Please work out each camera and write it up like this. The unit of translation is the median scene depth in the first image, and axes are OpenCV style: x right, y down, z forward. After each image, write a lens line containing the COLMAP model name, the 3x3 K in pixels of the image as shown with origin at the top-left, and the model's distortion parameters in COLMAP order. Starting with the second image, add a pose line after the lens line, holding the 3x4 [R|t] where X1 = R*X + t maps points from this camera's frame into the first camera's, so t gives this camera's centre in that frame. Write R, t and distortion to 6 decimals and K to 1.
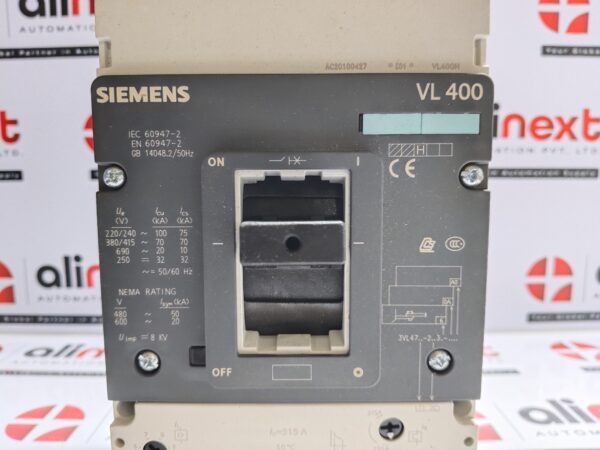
lens RADIAL K [[463.9, 0, 293.6], [0, 463.9, 224.9], [0, 0, 1]] dist [0.006035, -0.070029]
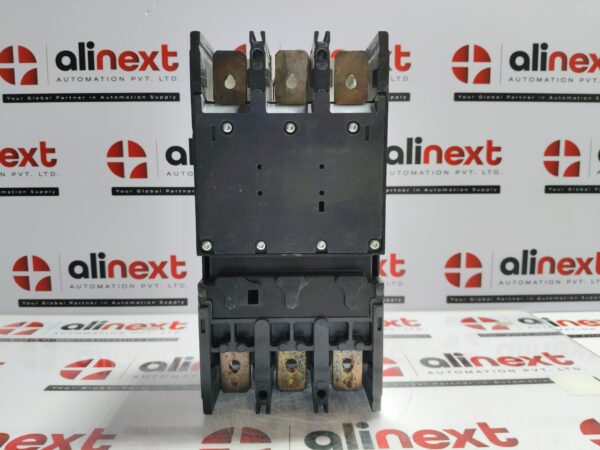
lens RADIAL K [[463.9, 0, 295.1], [0, 463.9, 222.2], [0, 0, 1]] dist [0.006035, -0.070029]
pose [[0.999781, -0.002047, 0.020804, 0.052783], [0.002198, 0.999971, -0.007242, -0.010136], [-0.020789, 0.007286, 0.999757, -0.327342]]
